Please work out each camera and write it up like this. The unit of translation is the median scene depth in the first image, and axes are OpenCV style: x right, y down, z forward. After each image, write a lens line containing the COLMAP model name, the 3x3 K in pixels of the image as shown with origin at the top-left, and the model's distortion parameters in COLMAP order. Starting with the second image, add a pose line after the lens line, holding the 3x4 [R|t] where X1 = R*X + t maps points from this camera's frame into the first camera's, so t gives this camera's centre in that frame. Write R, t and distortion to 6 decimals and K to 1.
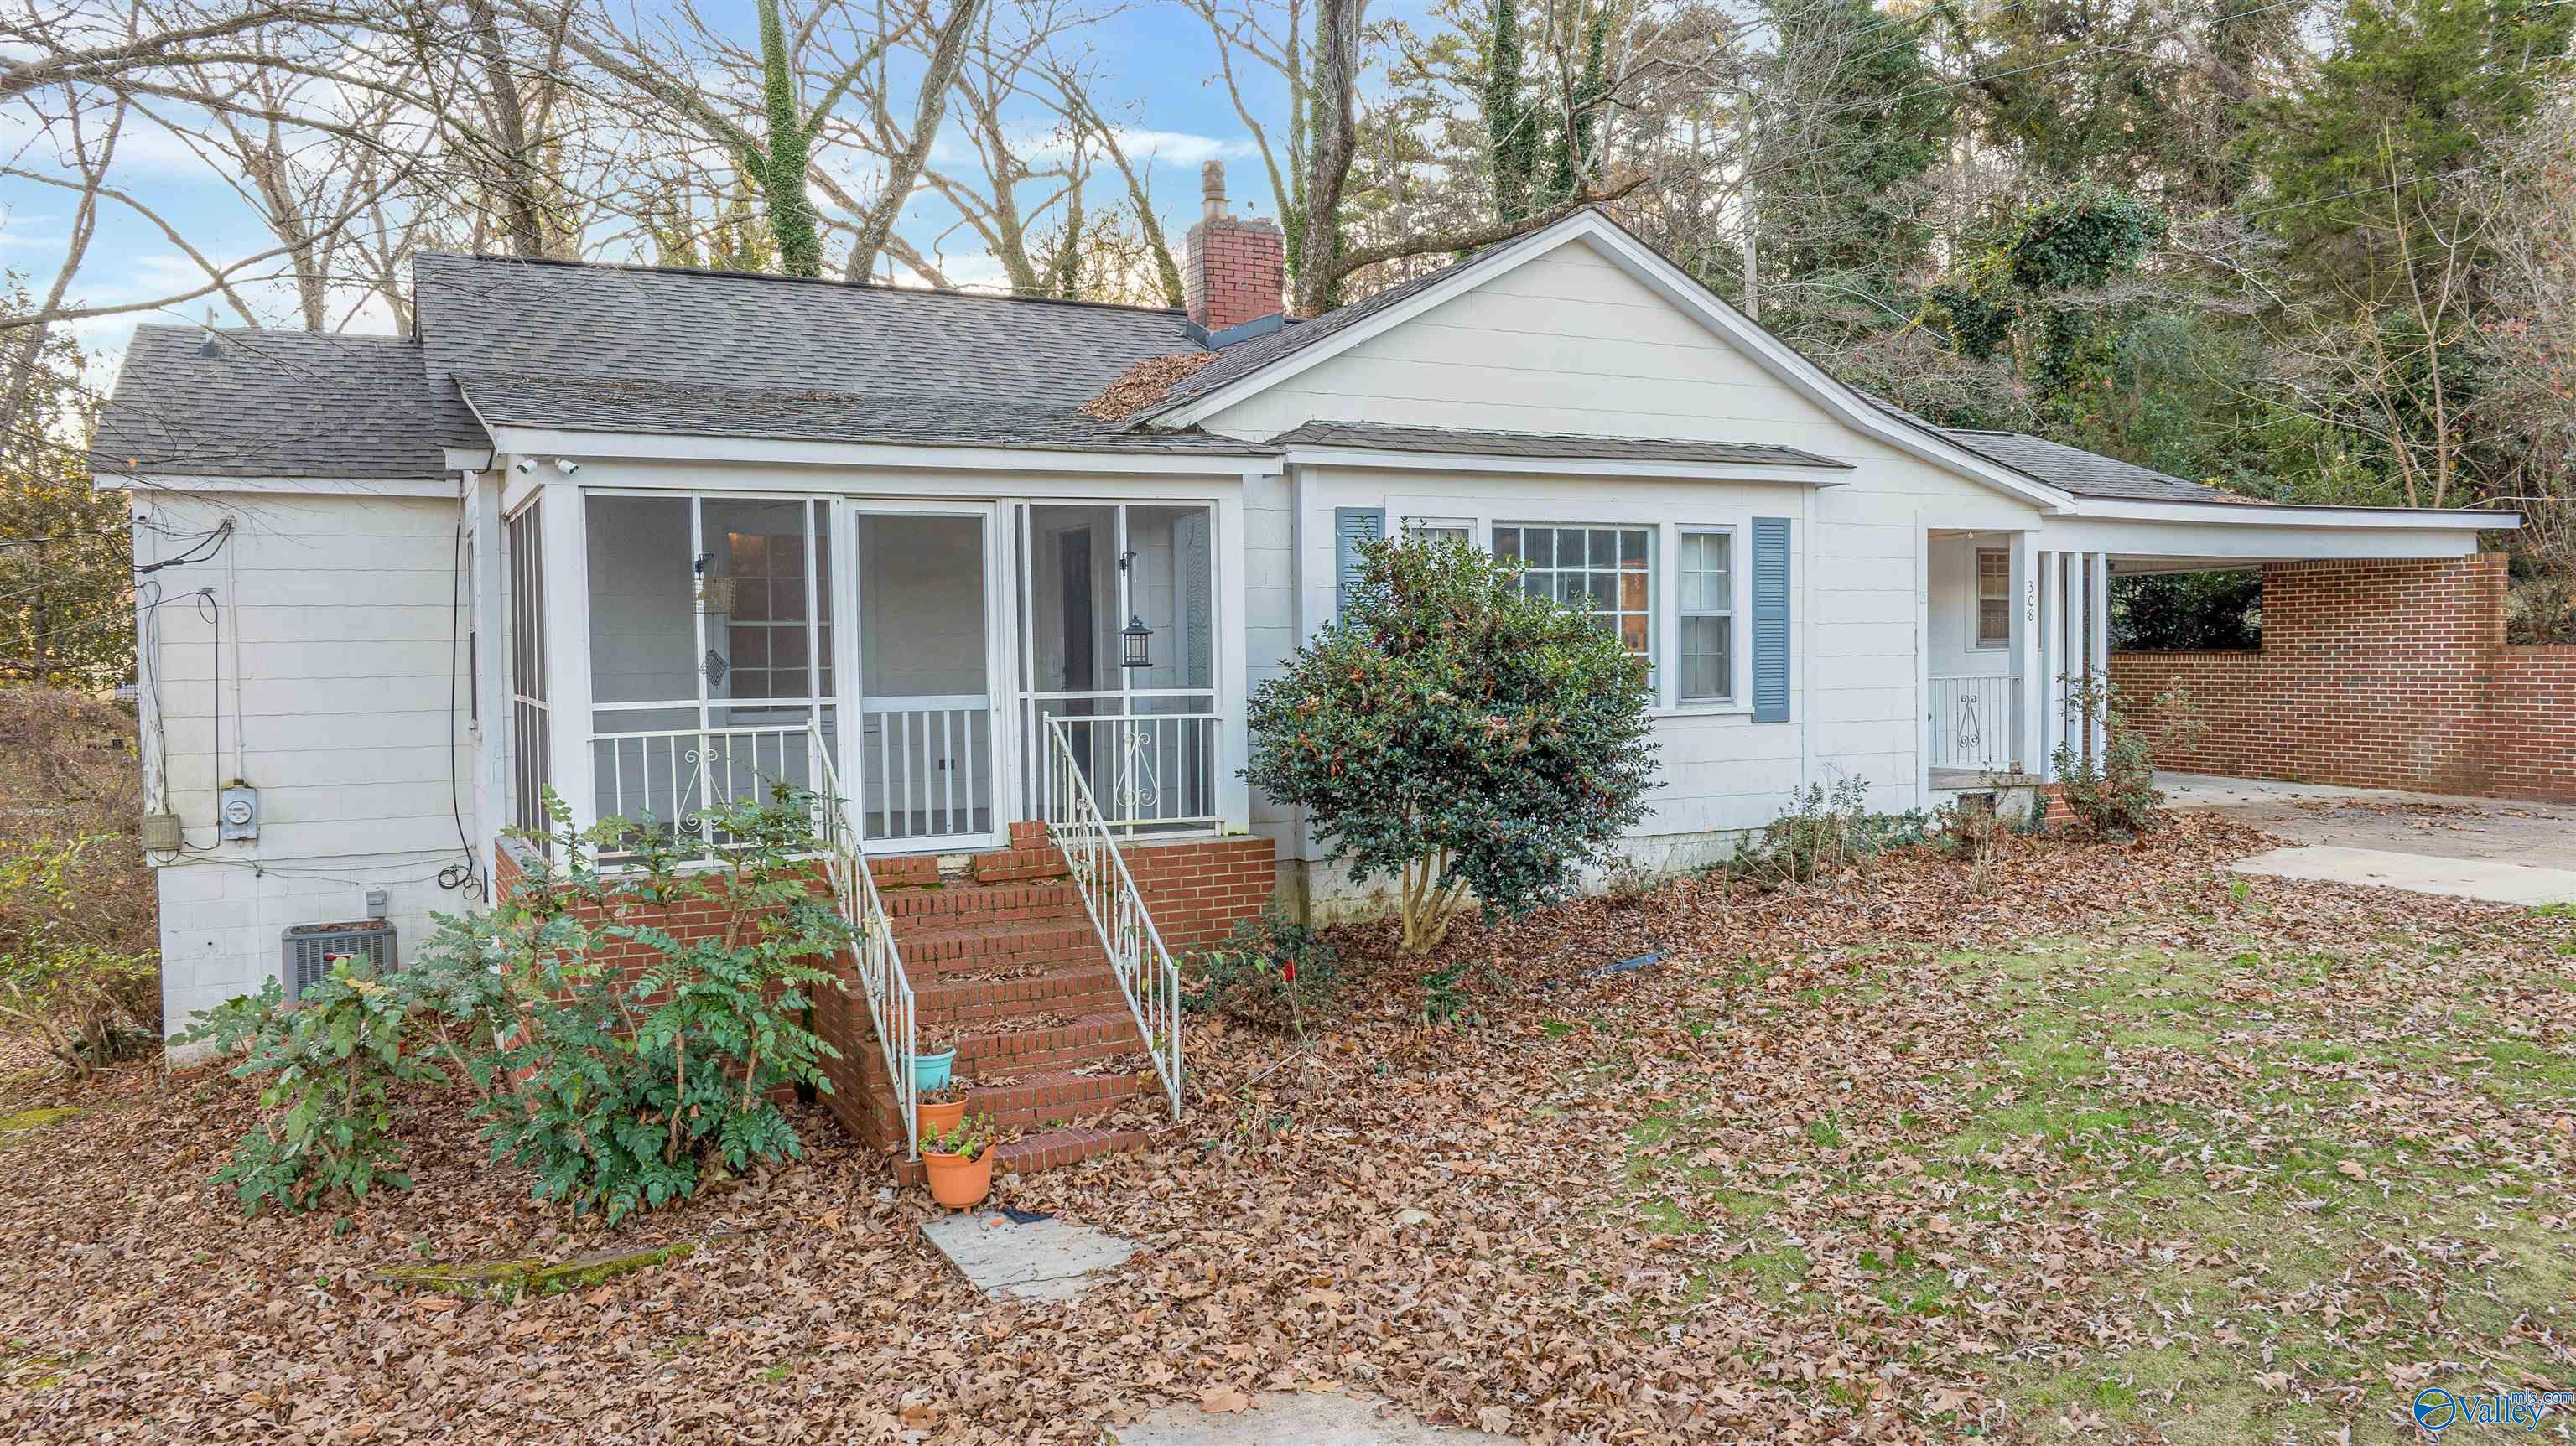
lens RADIAL K [[1823.8, 0, 1293.8], [0, 1823.8, 720.7], [0, 0, 1]] dist [-0.042850, 0.047859]
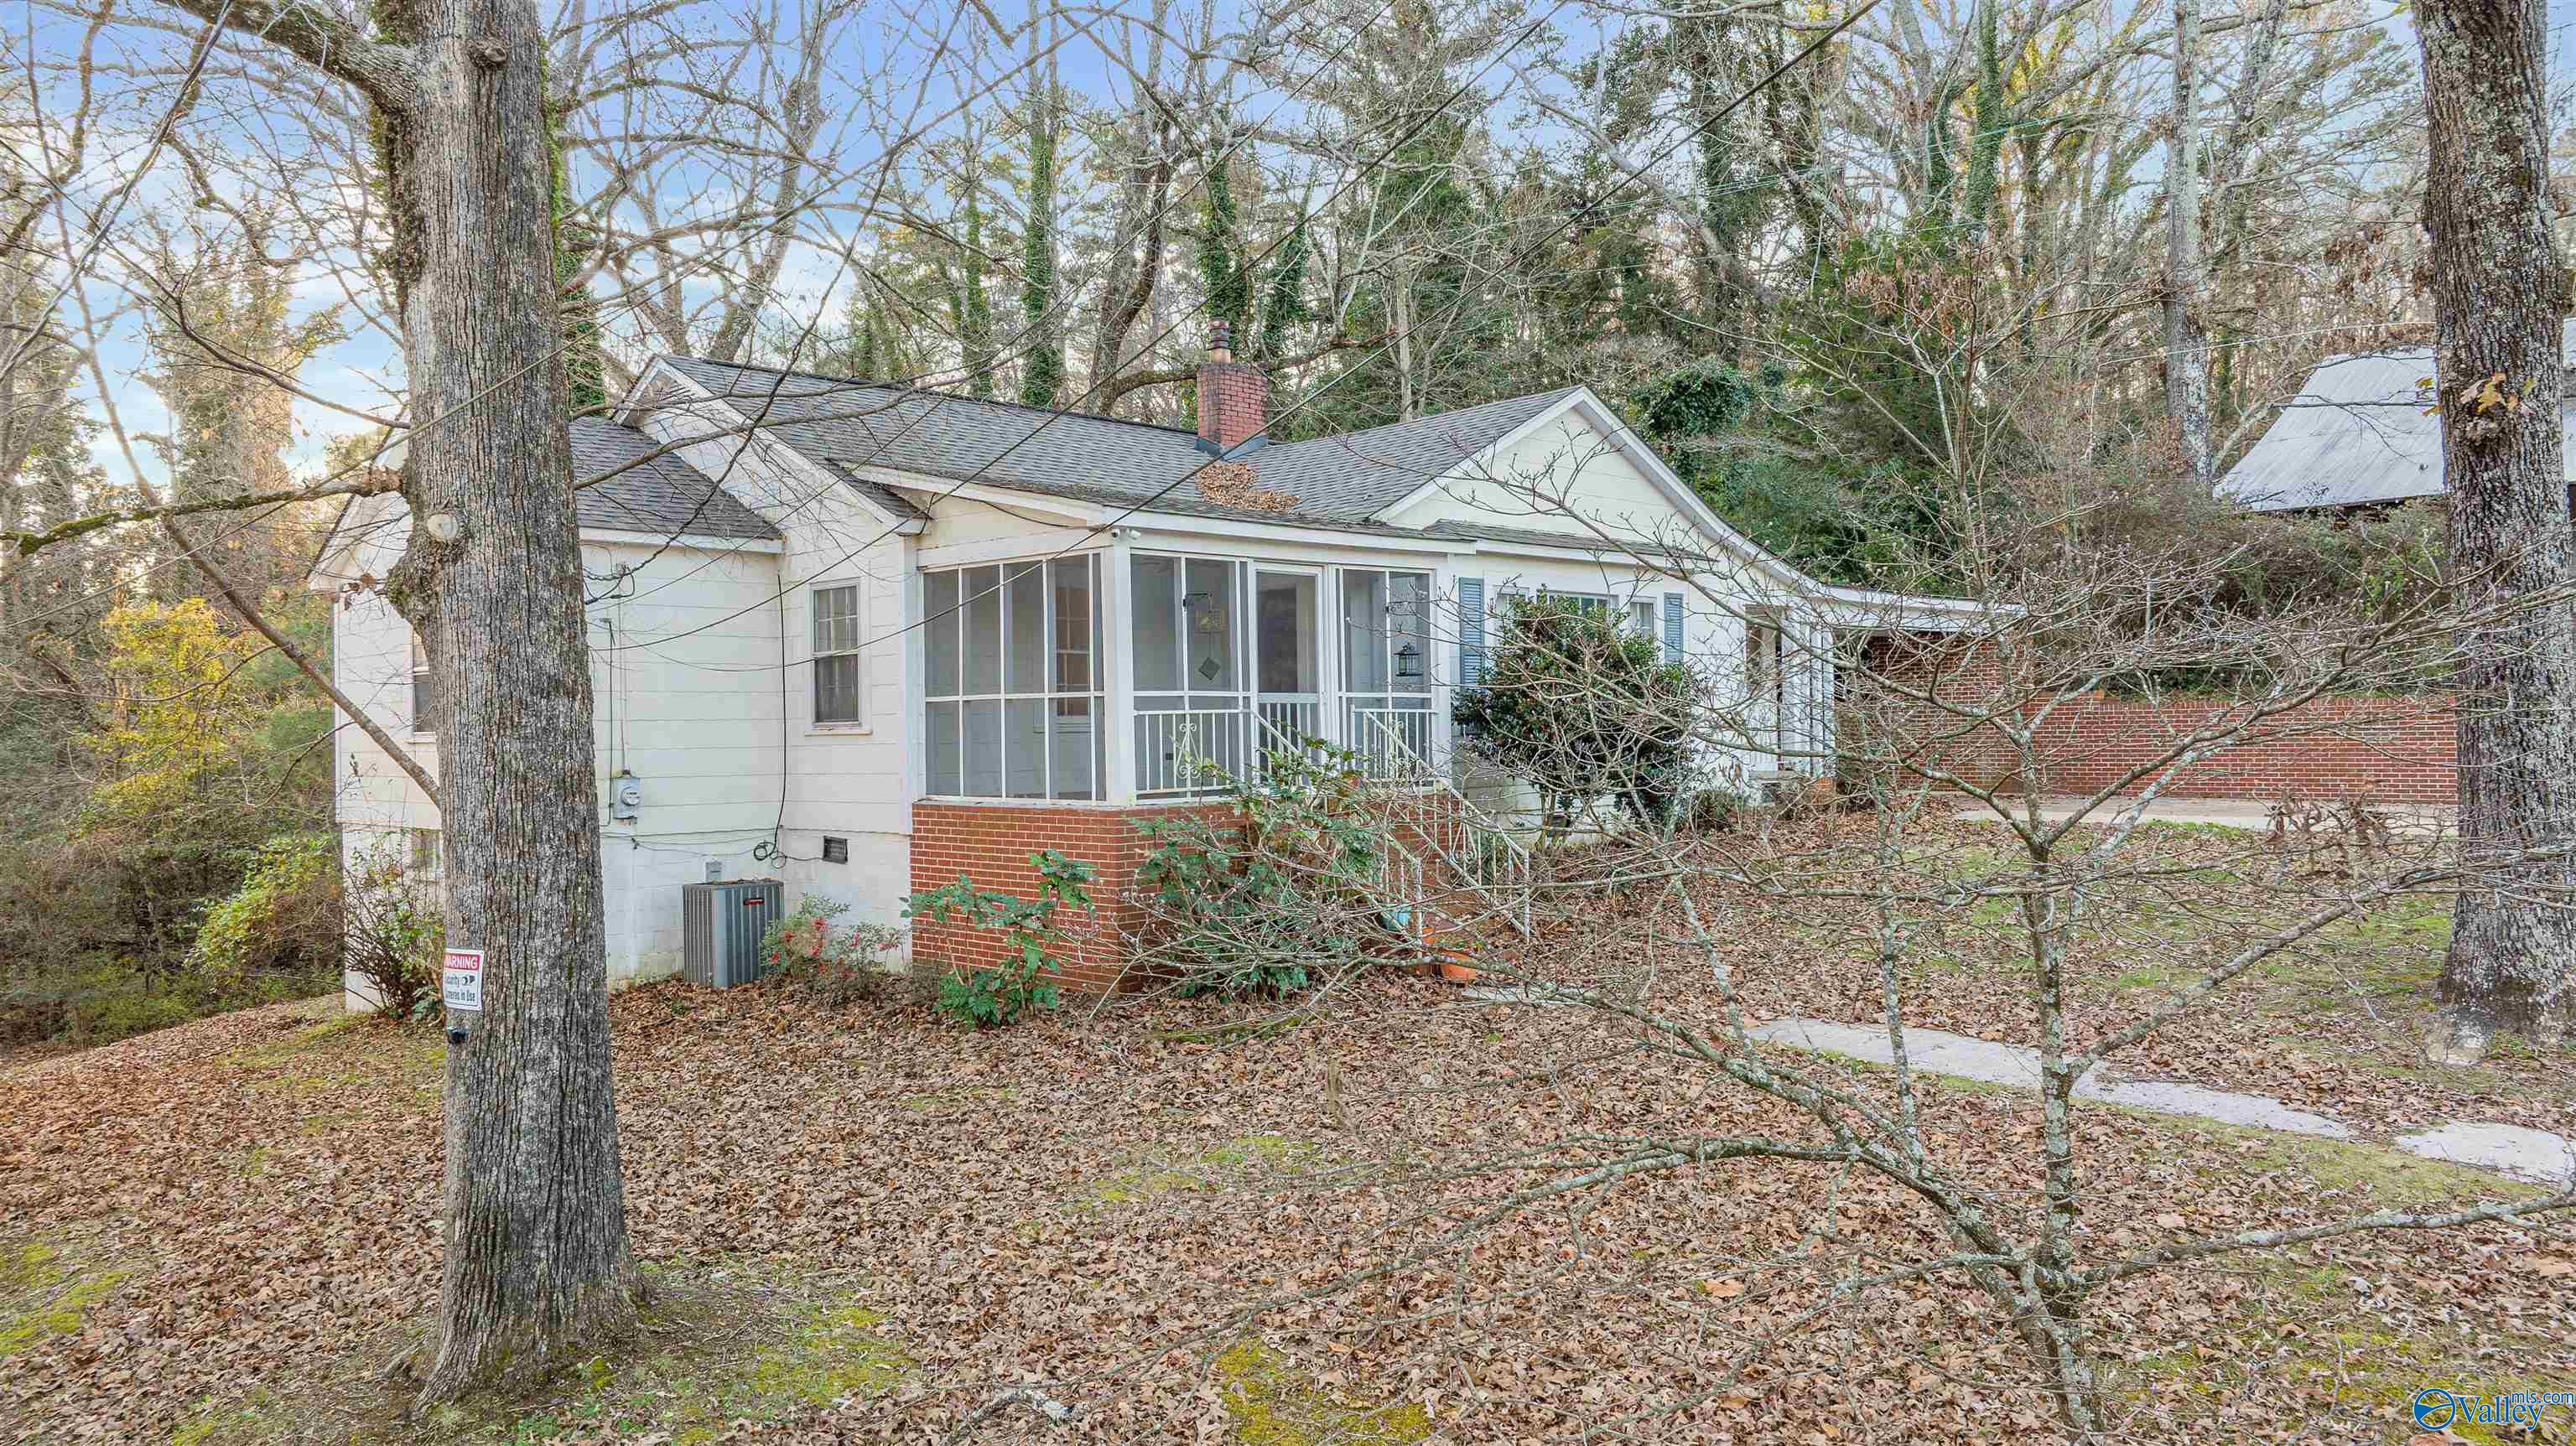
lens RADIAL K [[1819.3, 0, 1294.3], [0, 1819.3, 721.8], [0, 0, 1]] dist [-0.022226, -0.000616]
pose [[0.951792, 0.000876, 0.306743, -0.672582], [0.014846, 0.998693, -0.048917, 0.085634], [-0.306385, 0.051113, 0.950534, -0.439259]]
